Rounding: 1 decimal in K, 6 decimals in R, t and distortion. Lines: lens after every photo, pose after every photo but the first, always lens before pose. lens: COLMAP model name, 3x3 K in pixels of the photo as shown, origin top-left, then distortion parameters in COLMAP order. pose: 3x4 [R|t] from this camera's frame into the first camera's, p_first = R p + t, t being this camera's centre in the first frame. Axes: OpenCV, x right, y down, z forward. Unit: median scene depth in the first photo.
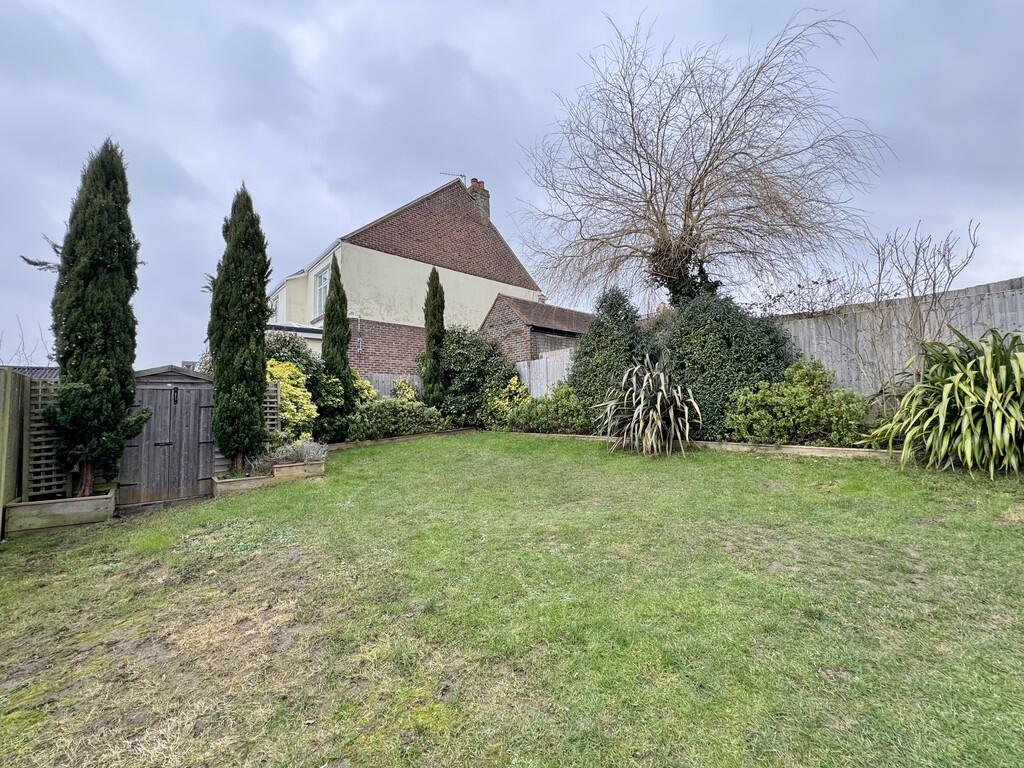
lens RADIAL K [[405.6, 0, 510.6], [0, 405.6, 382.3], [0, 0, 1]] dist [-0.002237, 0.000067]
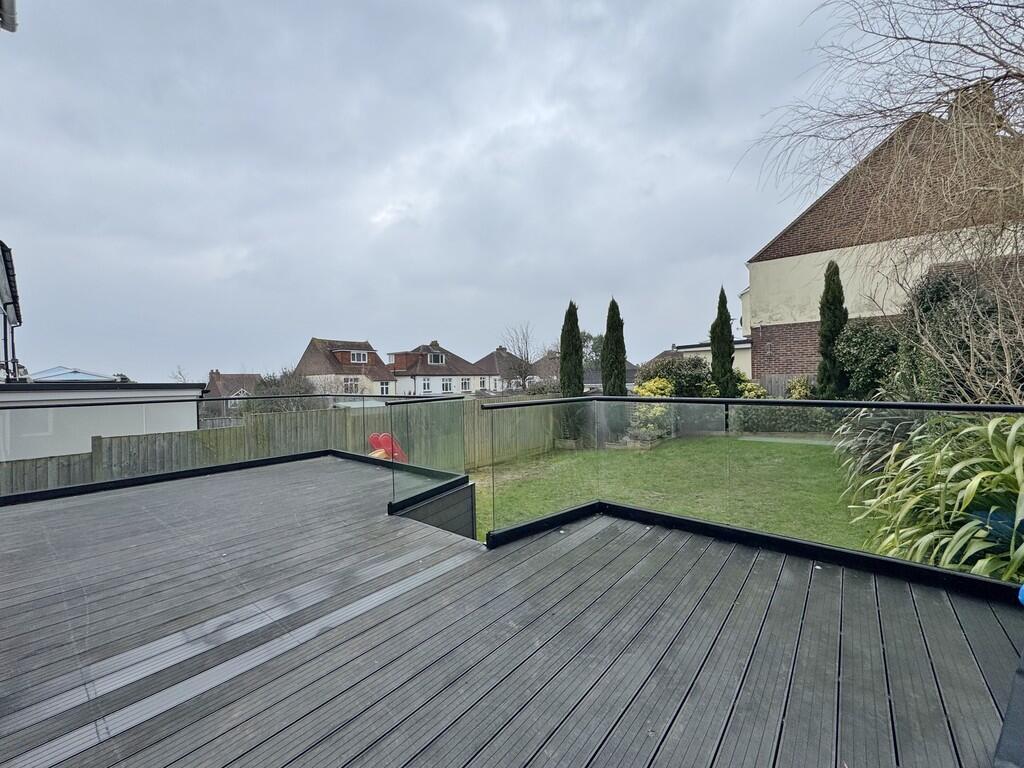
lens RADIAL K [[405.6, 0, 510.6], [0, 405.6, 382.3], [0, 0, 1]] dist [-0.002237, 0.000067]
pose [[0.170363, 0.022021, -0.985135, 0.665773], [0.080182, 0.996125, 0.036133, -0.099560], [0.982114, -0.085146, 0.167937, 0.078832]]
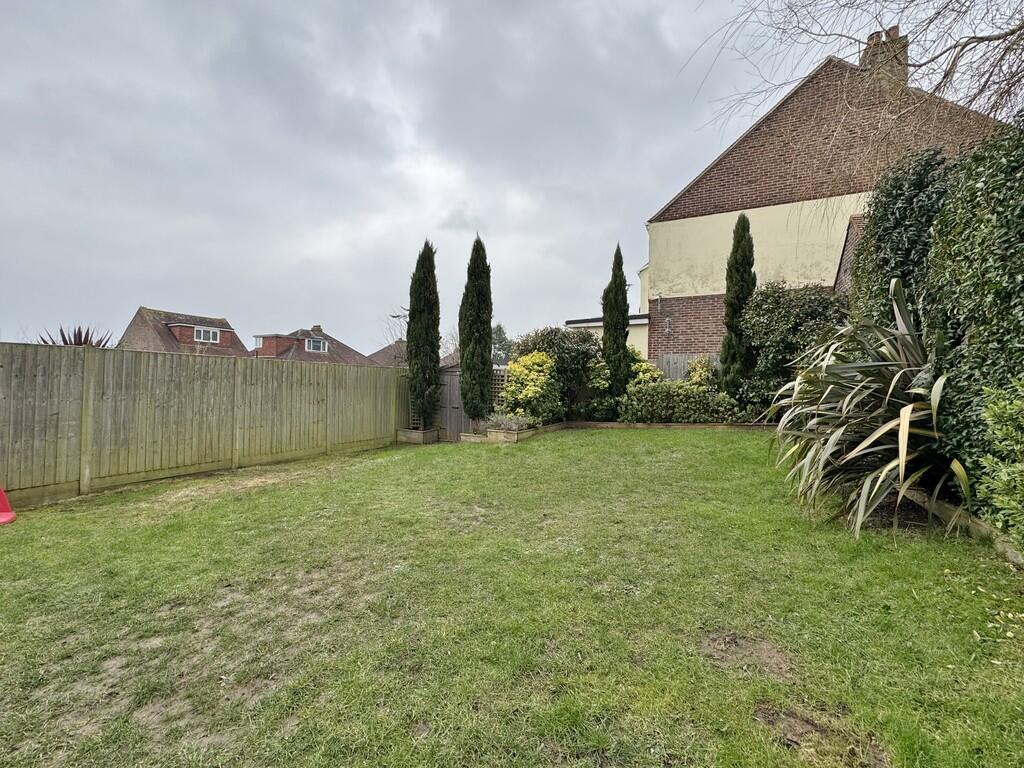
lens RADIAL K [[405.6, 0, 510.6], [0, 405.6, 382.3], [0, 0, 1]] dist [-0.002237, 0.000067]
pose [[0.368105, 0.021471, -0.929536, 0.405951], [0.033184, 0.998793, 0.036212, -0.003391], [0.929192, -0.044176, 0.366948, 0.303371]]
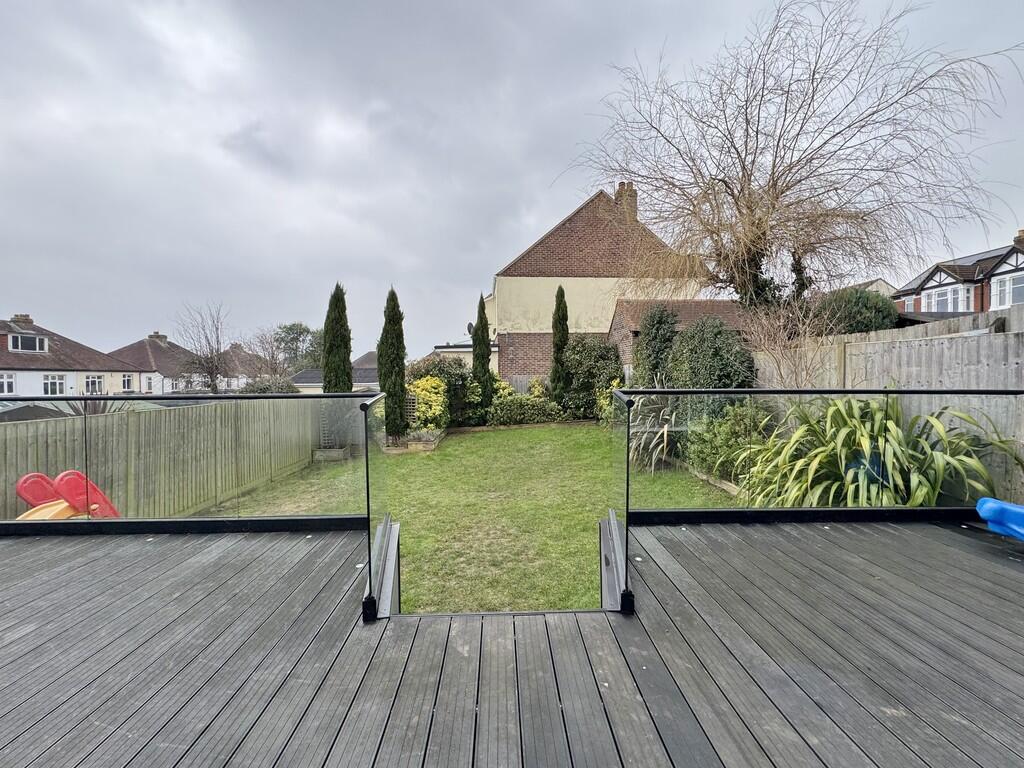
lens RADIAL K [[405.6, 0, 510.6], [0, 405.6, 382.3], [0, 0, 1]] dist [-0.002237, 0.000067]
pose [[0.781369, 0.022297, -0.623671, 0.482012], [0.031913, 0.996626, 0.075613, -0.098984], [0.623253, -0.078985, 0.778021, -0.054332]]
